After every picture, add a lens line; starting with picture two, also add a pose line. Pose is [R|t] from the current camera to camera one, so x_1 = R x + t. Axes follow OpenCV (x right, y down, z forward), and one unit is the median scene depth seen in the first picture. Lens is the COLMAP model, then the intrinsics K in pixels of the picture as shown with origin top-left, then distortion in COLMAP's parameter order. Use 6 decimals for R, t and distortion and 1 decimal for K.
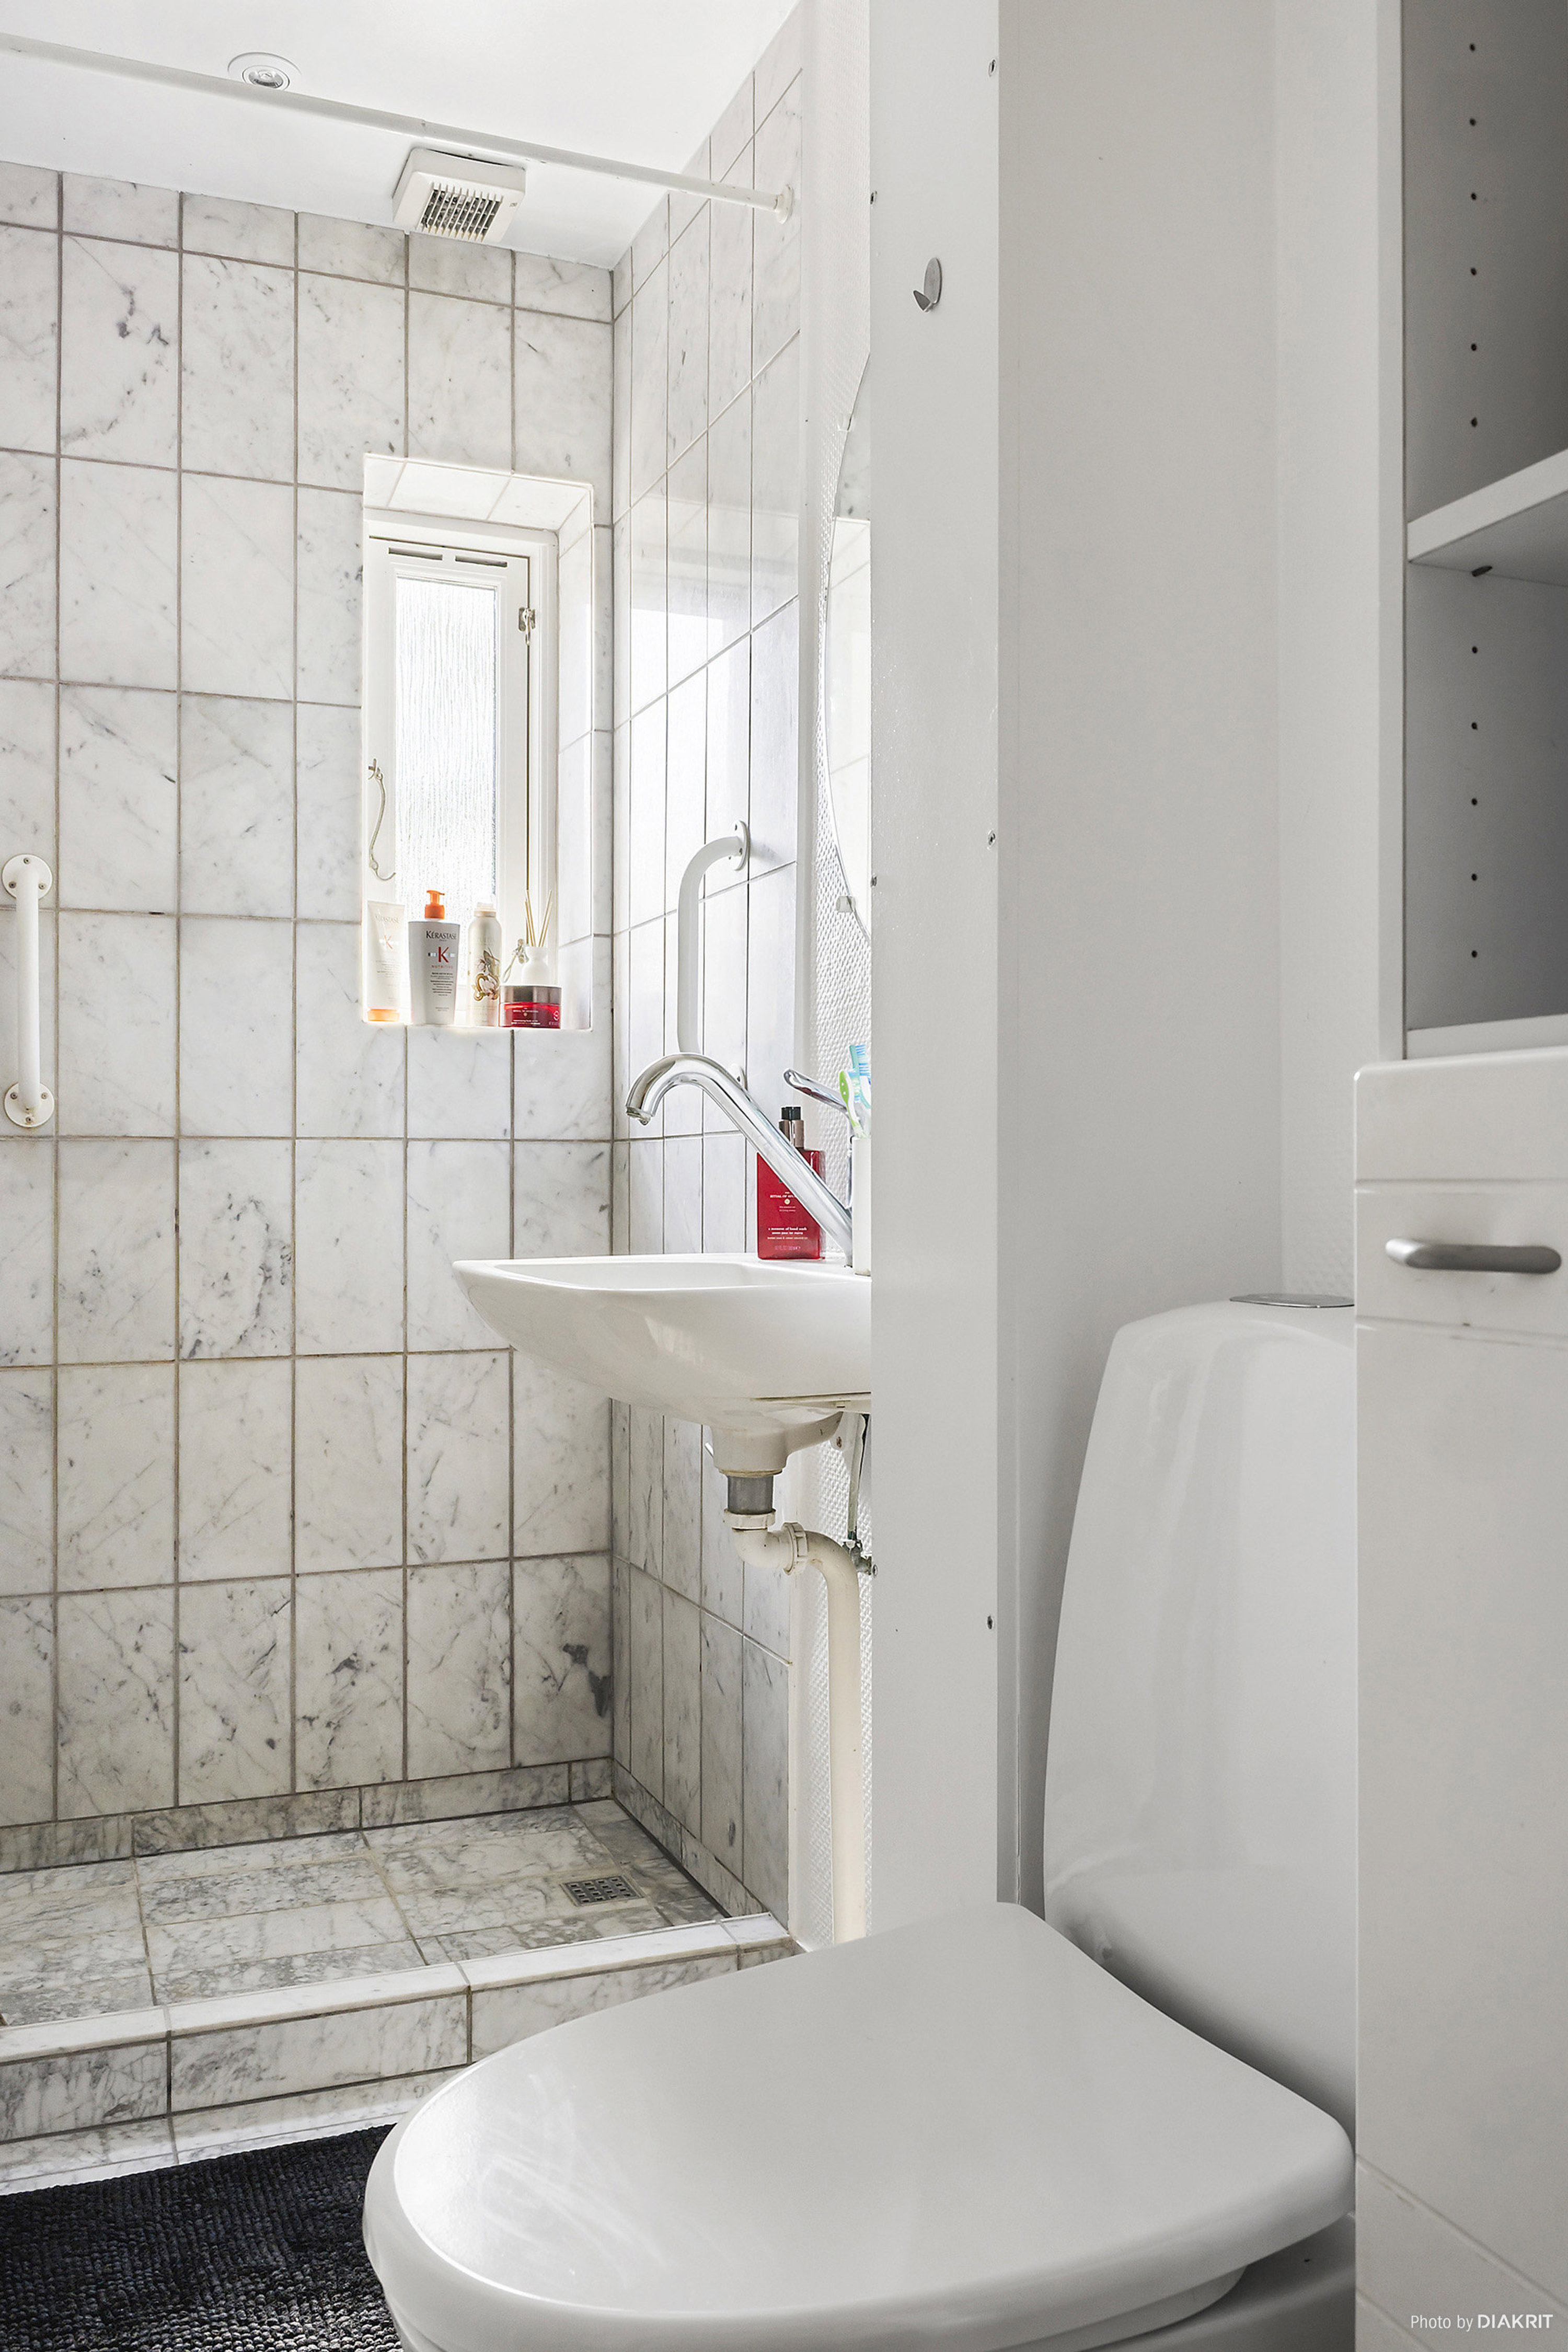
lens RADIAL K [[1931.4, 0, 782.8], [0, 1931.4, 1162.1], [0, 0, 1]] dist [0.019268, -0.053788]
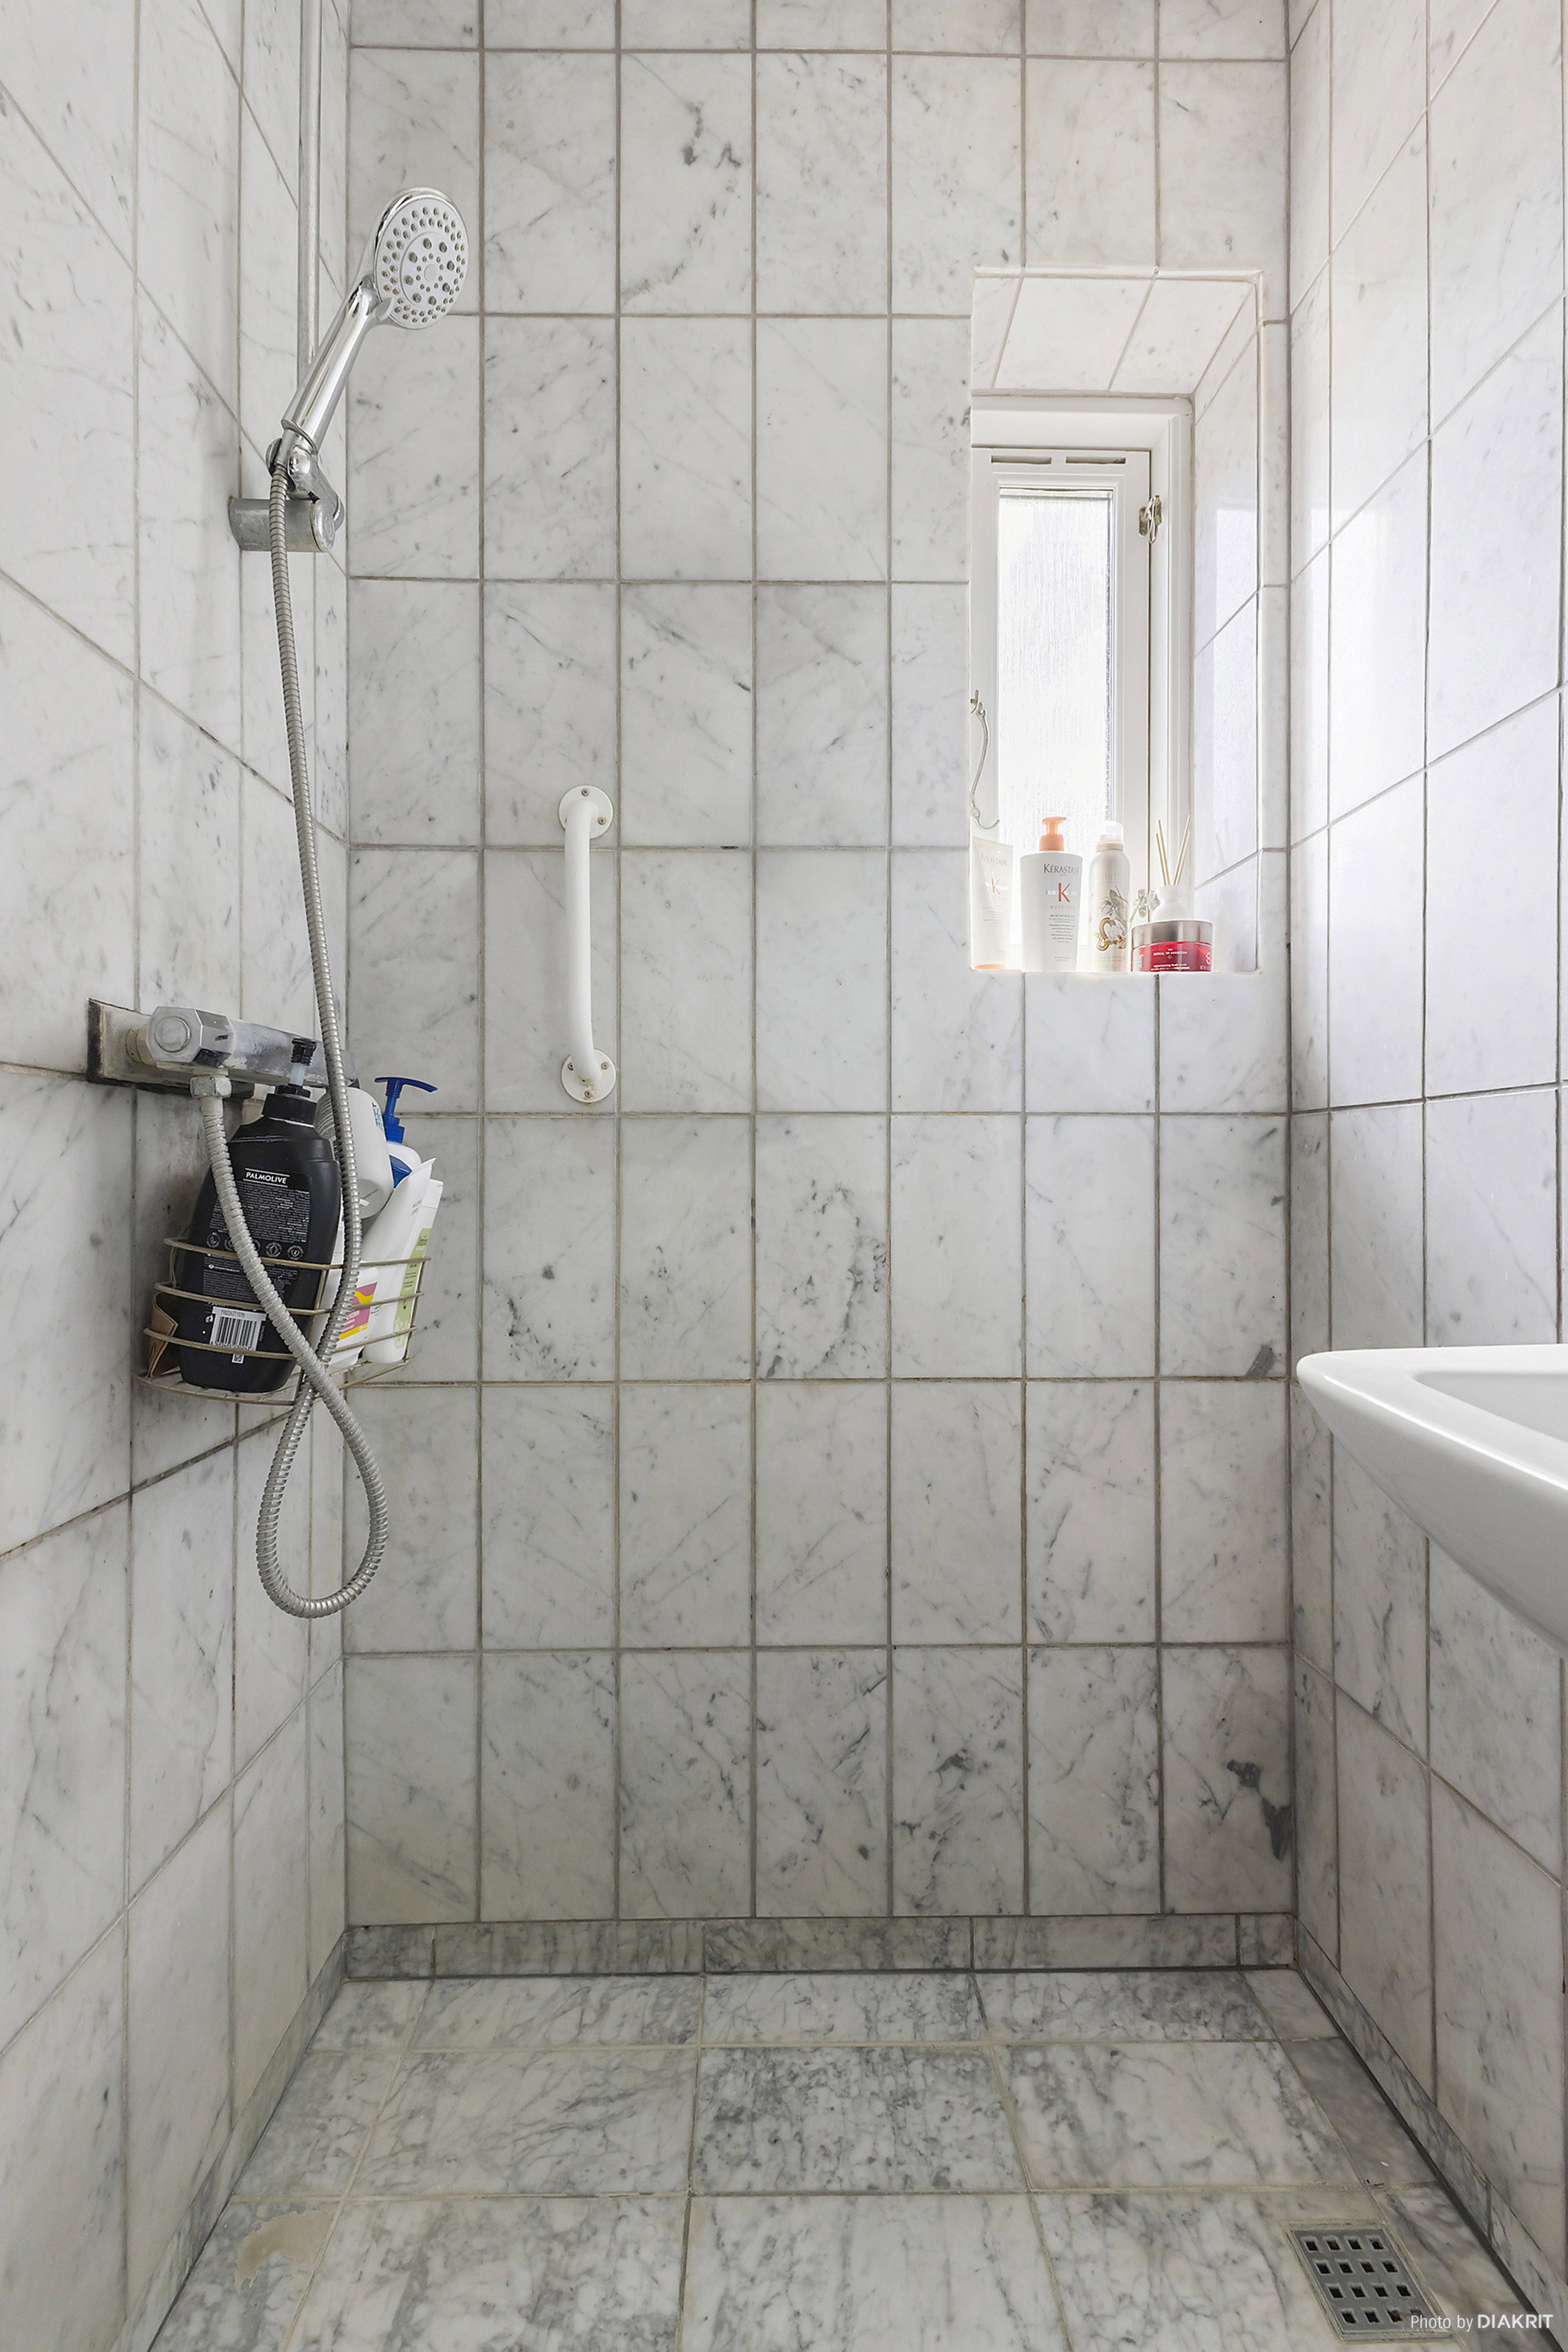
lens RADIAL K [[1012.4, 0, 784.0], [0, 1012.4, 1176.0], [0, 0, 1]] dist [0.000514, -0.000131]
pose [[0.939492, 0.000204, -0.342570, -0.148956], [0.003351, 0.999946, 0.009786, 0.010009], [0.342554, -0.010342, 0.939441, 0.586884]]
